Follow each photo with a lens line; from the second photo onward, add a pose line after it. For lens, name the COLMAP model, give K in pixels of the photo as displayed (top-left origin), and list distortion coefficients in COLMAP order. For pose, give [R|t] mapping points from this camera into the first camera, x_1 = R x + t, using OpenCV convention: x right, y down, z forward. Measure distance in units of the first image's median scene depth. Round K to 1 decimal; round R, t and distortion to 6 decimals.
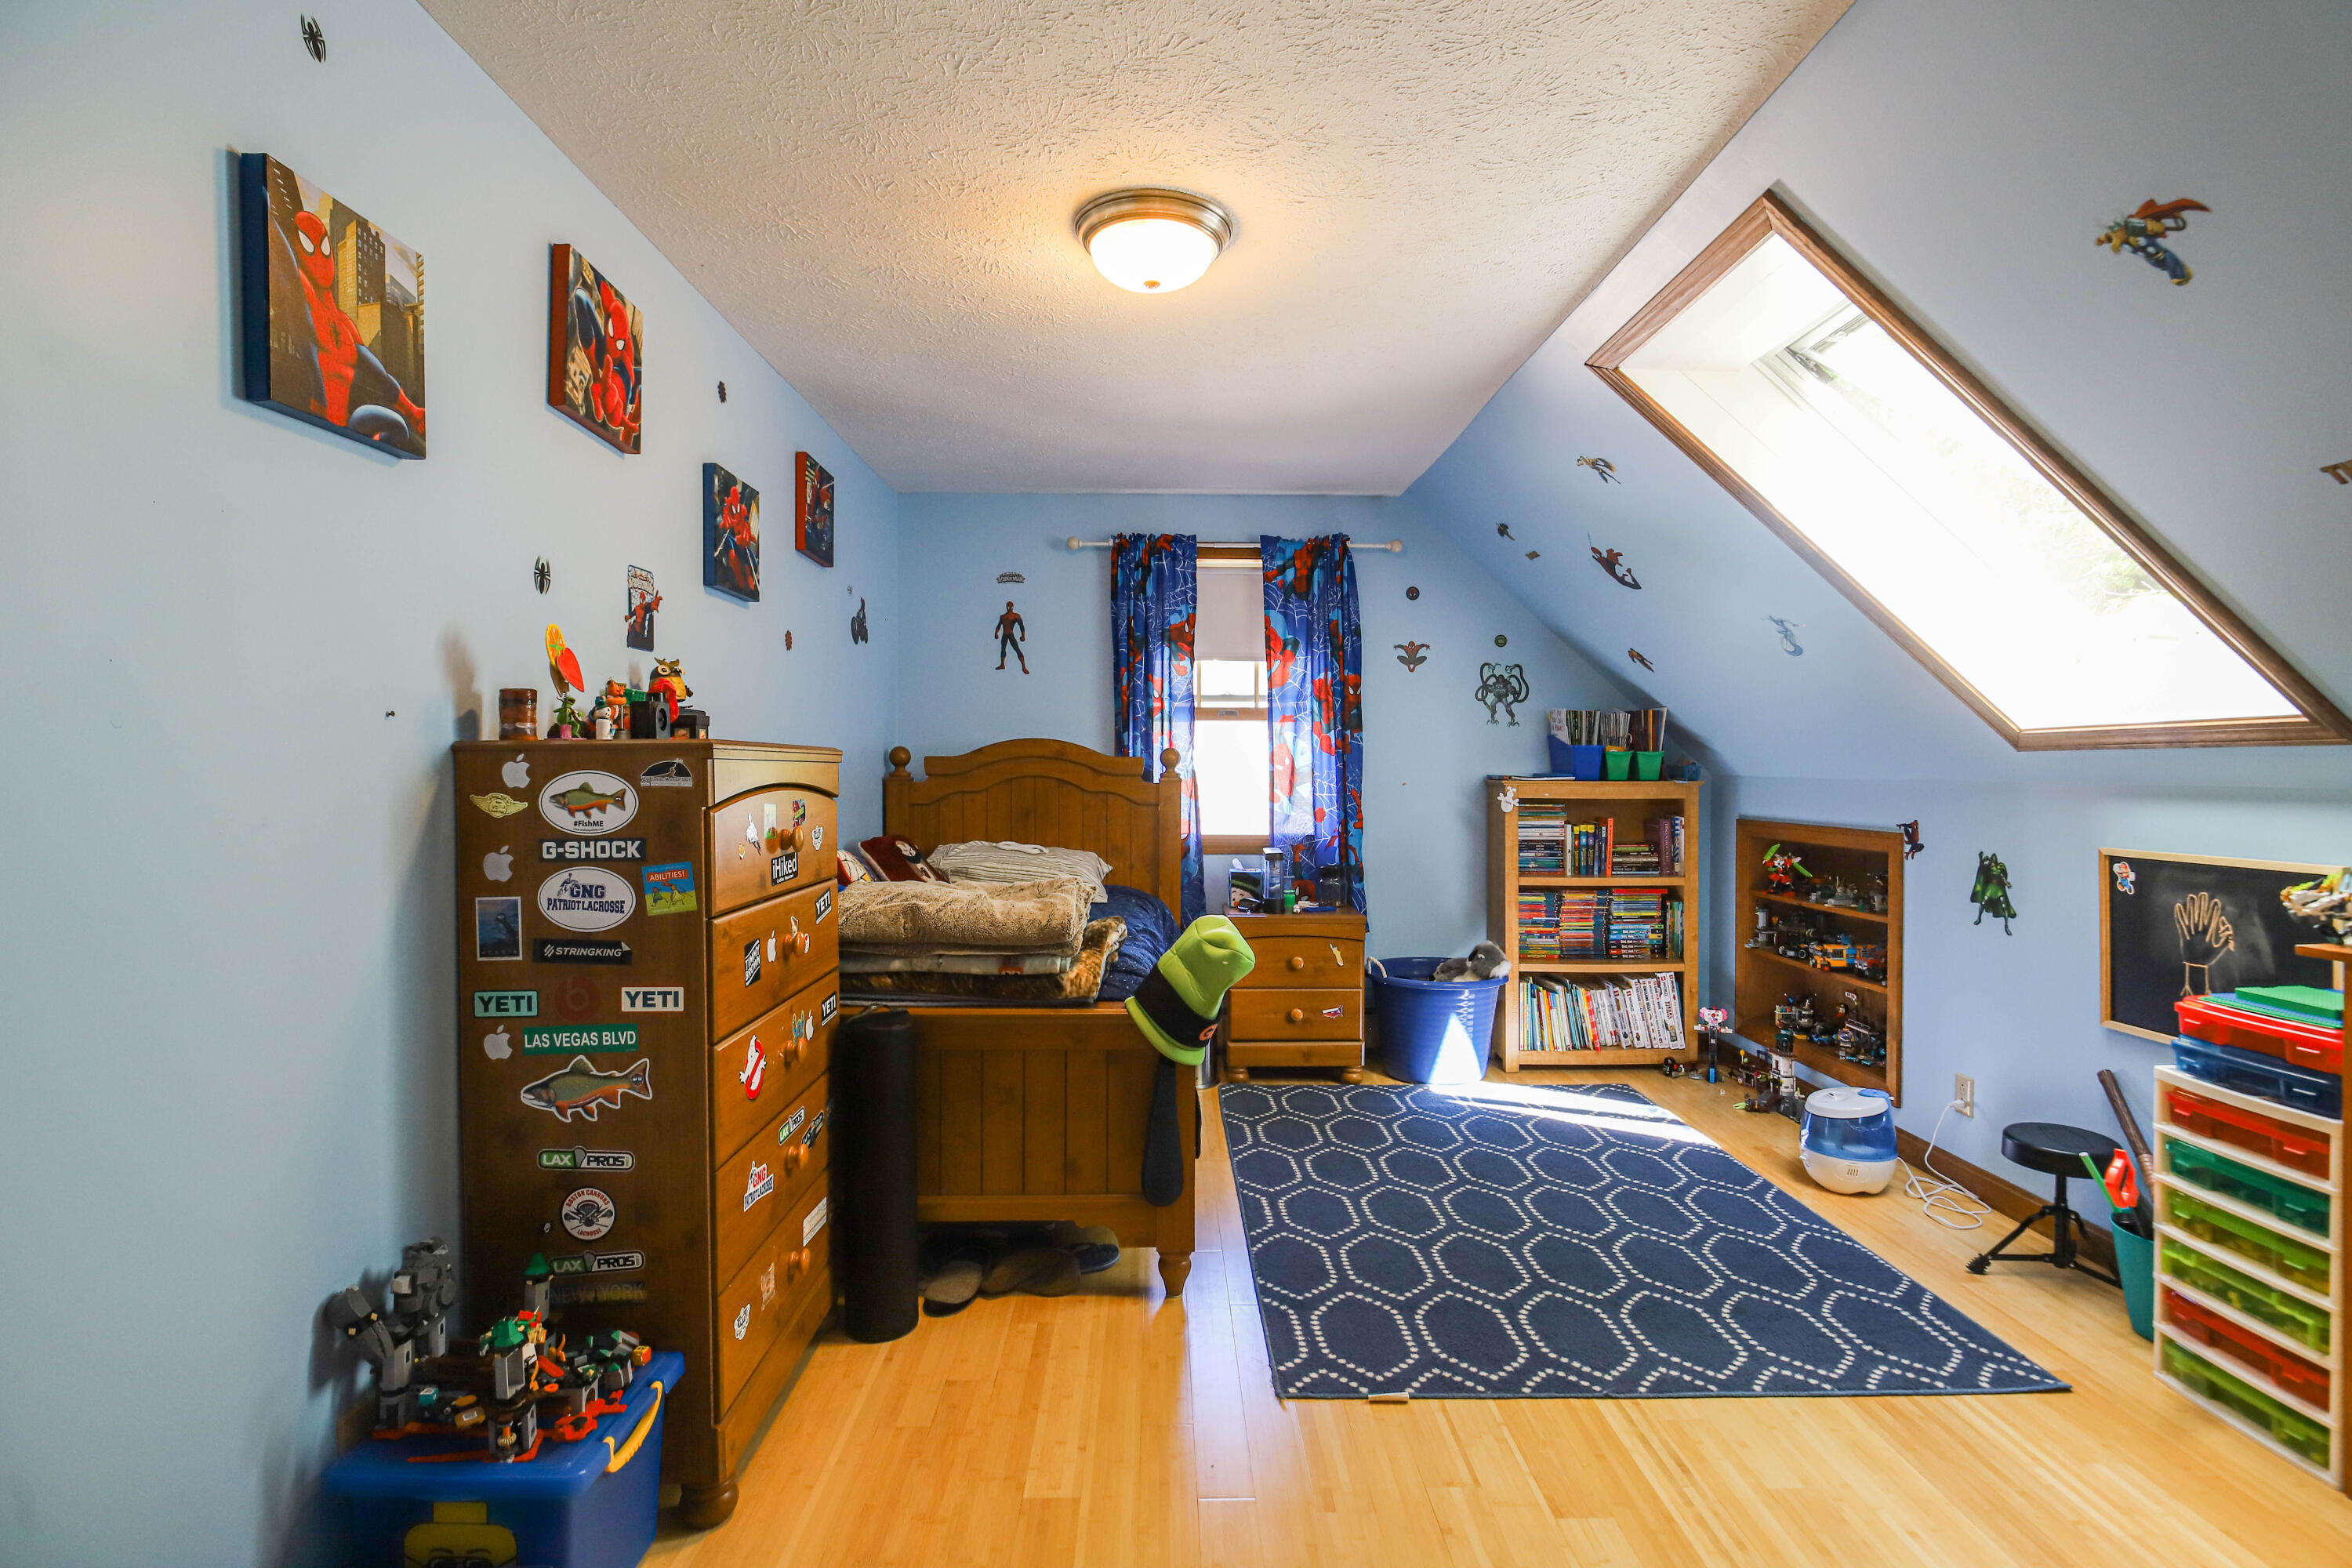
lens RADIAL K [[1154.3, 0, 1180.5], [0, 1154.3, 785.0], [0, 0, 1]] dist [0.000474, -0.004759]
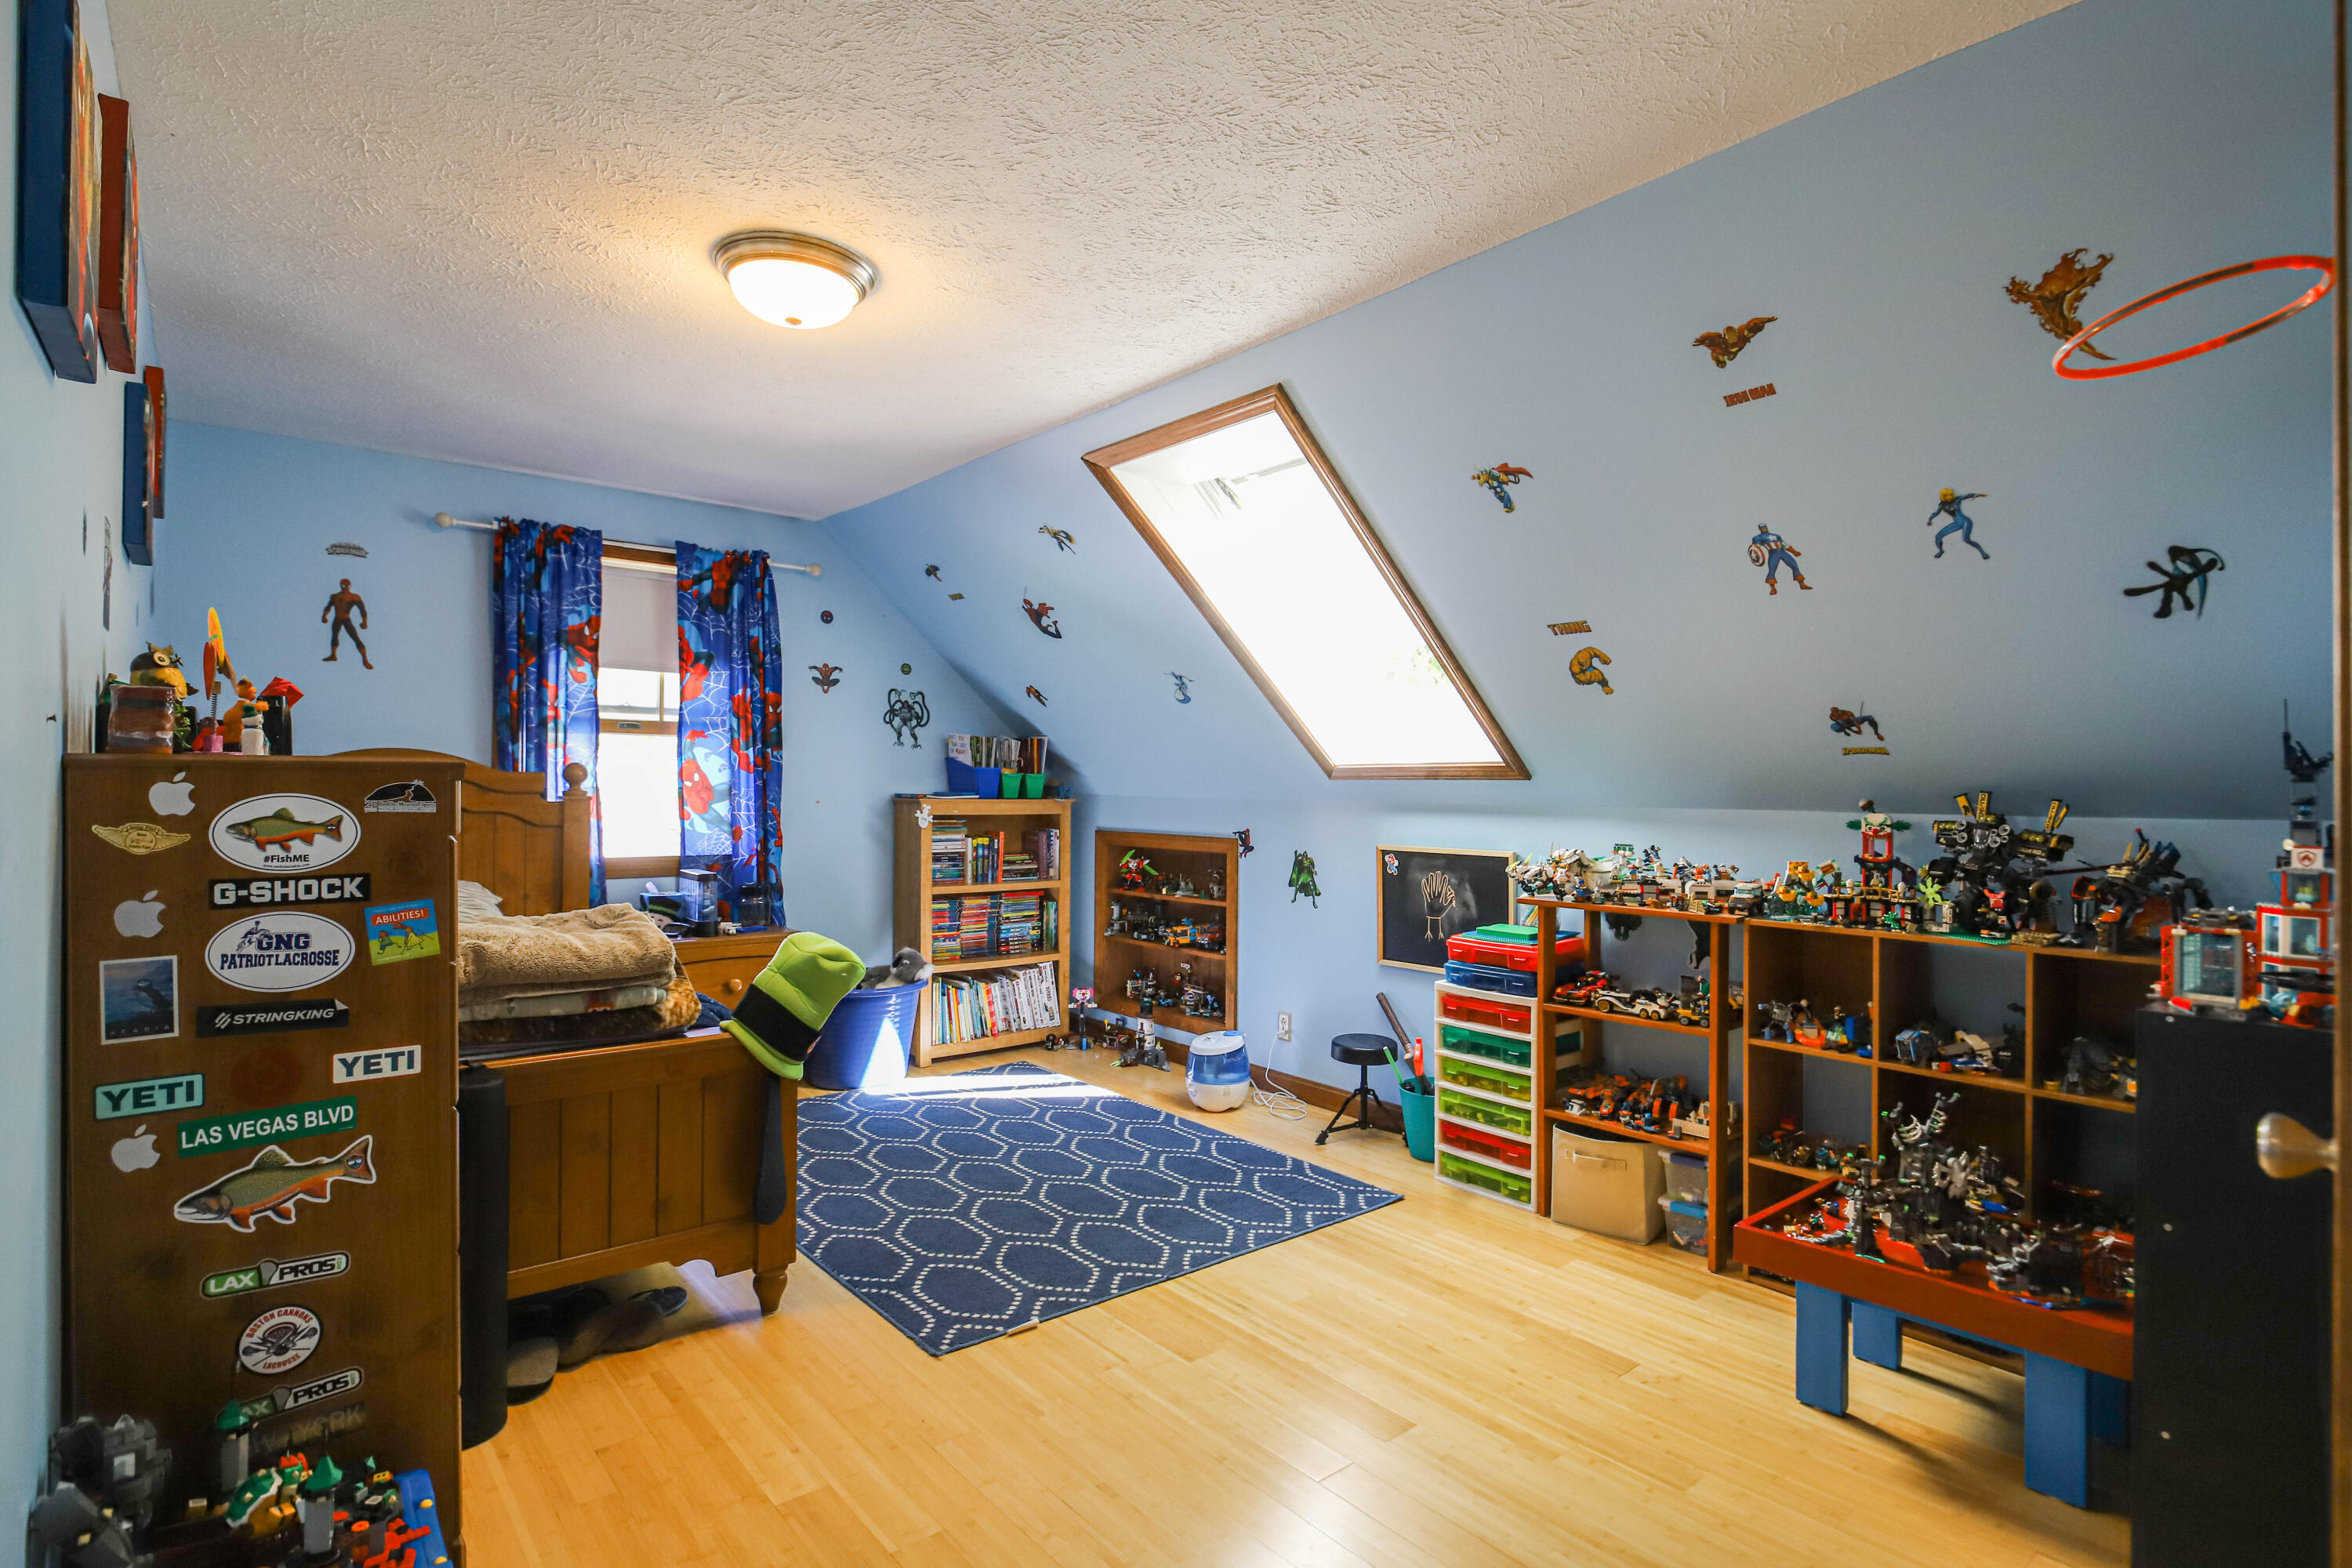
lens RADIAL K [[1154.3, 0, 1213.4], [0, 1154.3, 787.8], [0, 0, 1]] dist [0.000474, -0.004759]
pose [[0.773137, 0.006039, 0.634210, -0.353836], [0.000494, 0.999949, -0.010124, -0.005322], [-0.634238, 0.008141, 0.773095, -0.029927]]
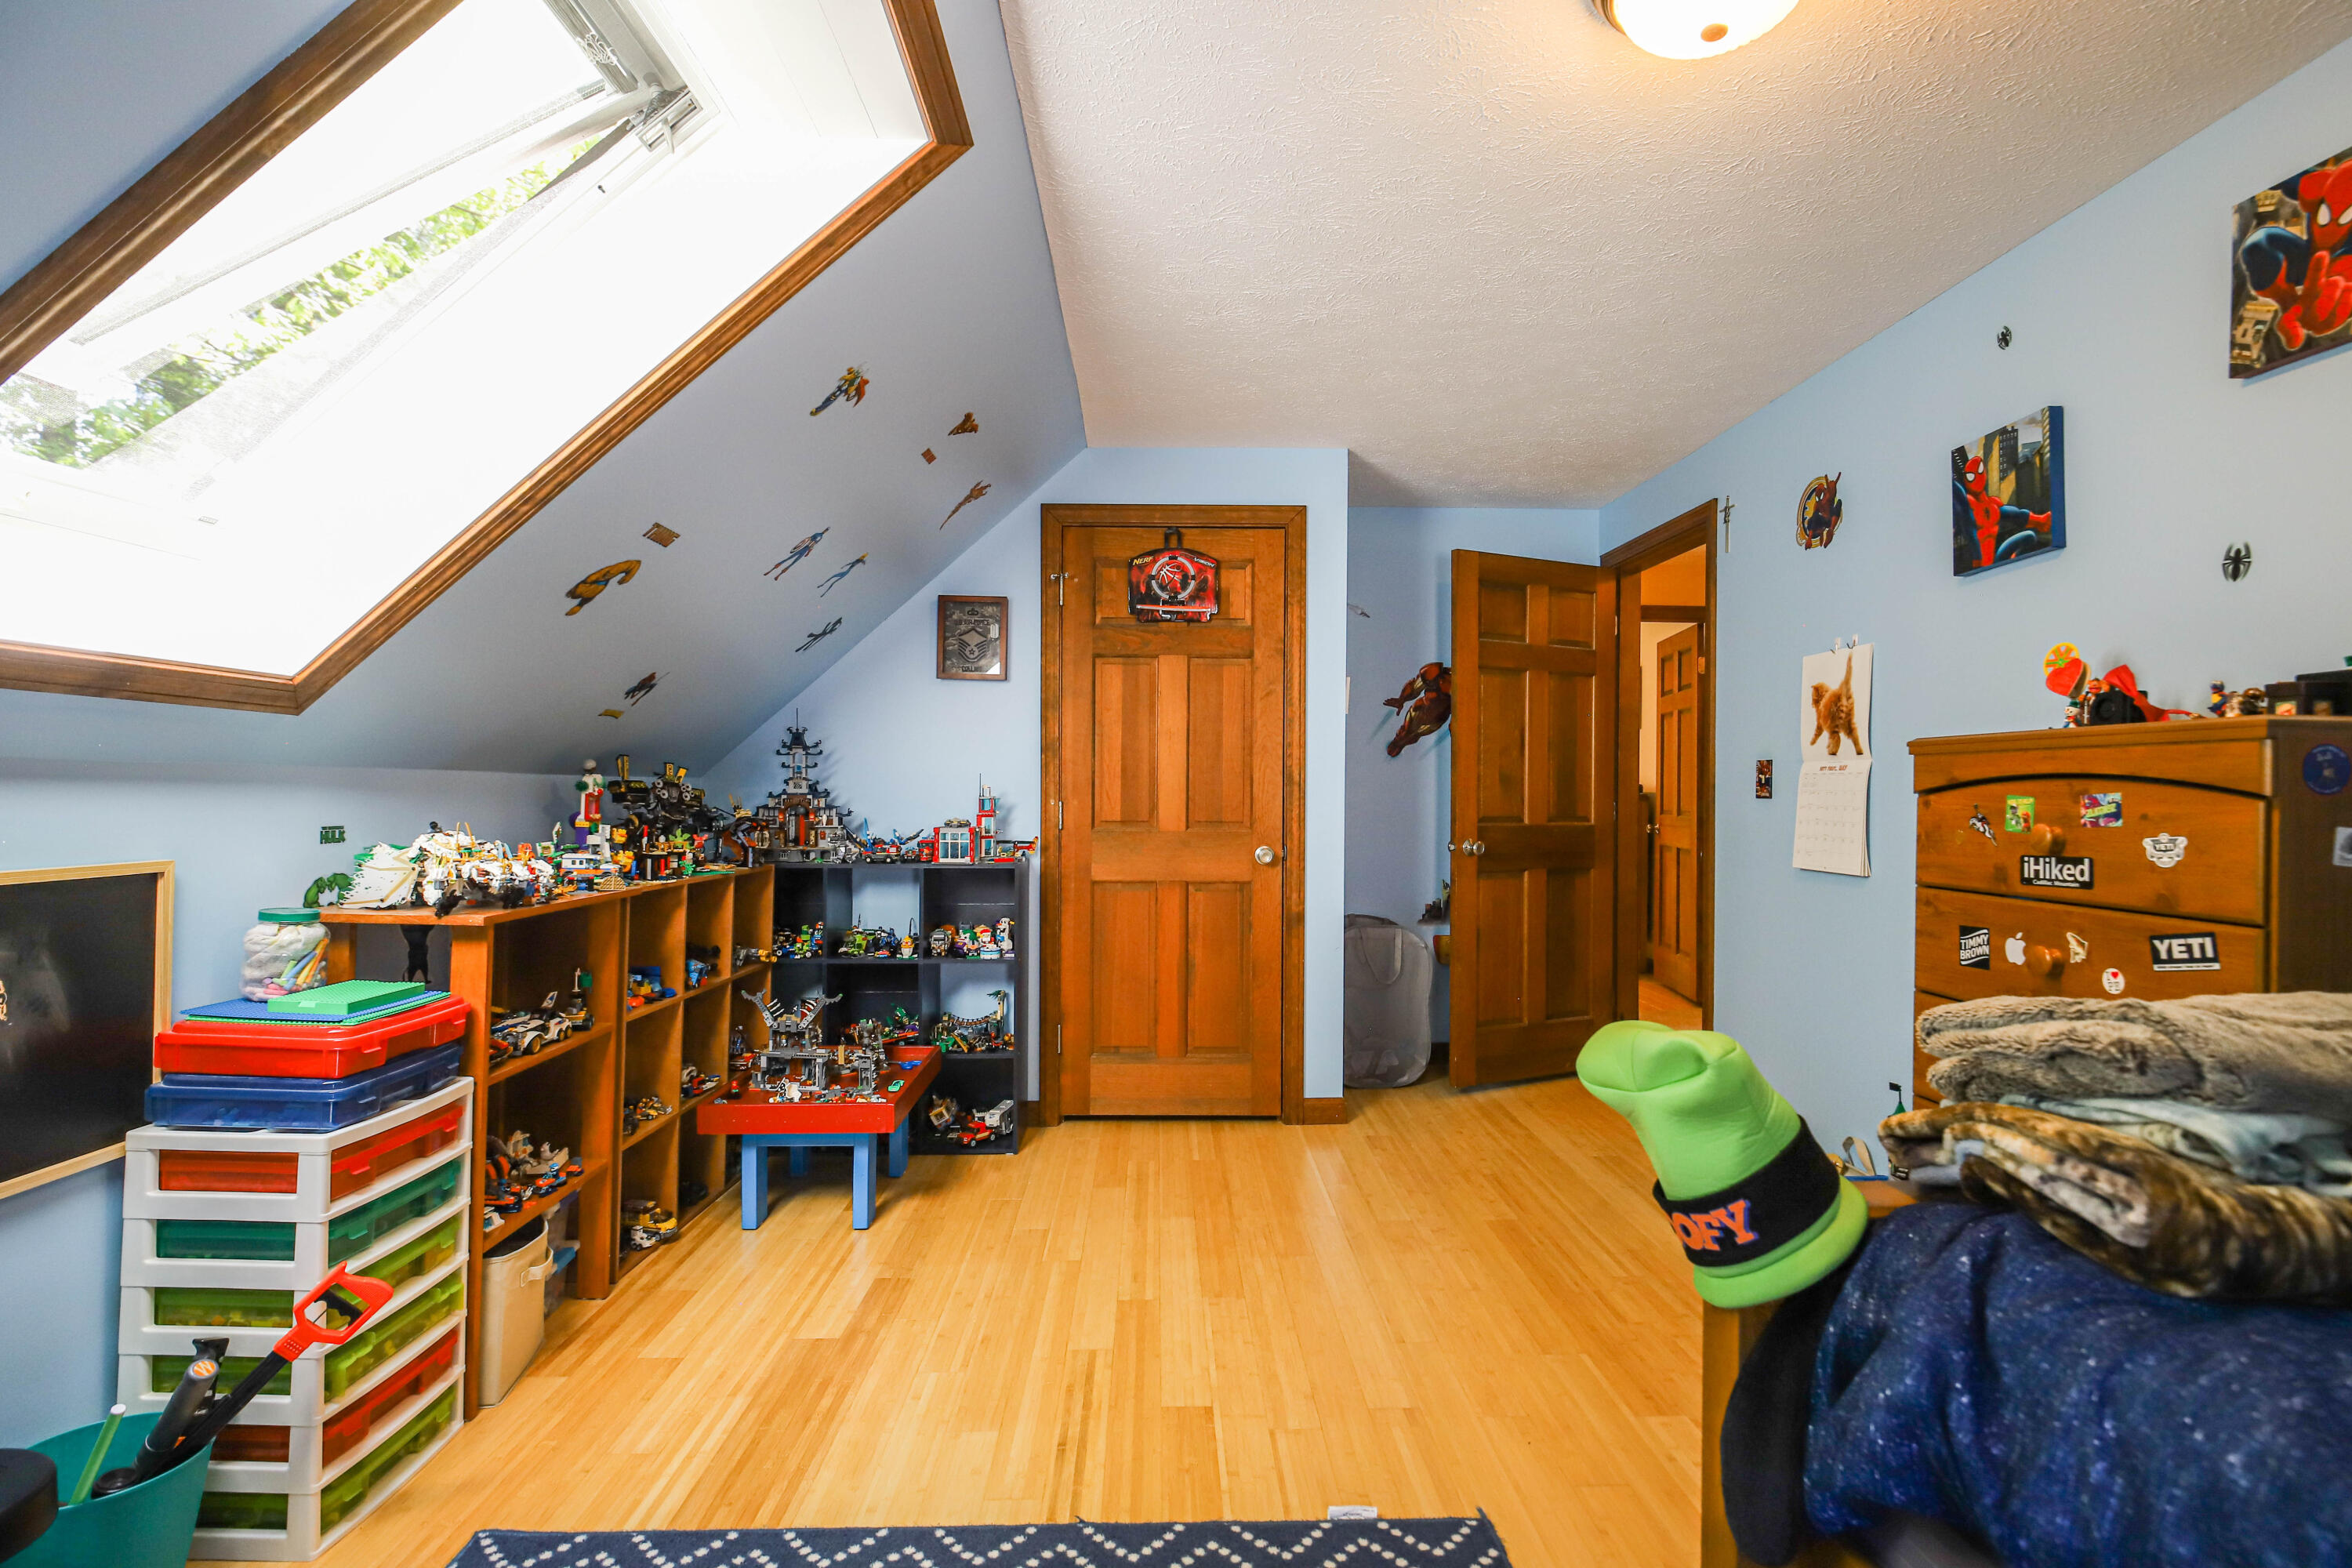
lens RADIAL K [[1154.3, 0, 1169.3], [0, 1154.3, 776.7], [0, 0, 1]] dist [0.000474, -0.004759]
pose [[-0.999924, -0.009071, 0.008354, 0.261129], [-0.009063, 0.999958, 0.000936, 0.004894], [-0.008362, 0.000860, -0.999965, 1.541666]]
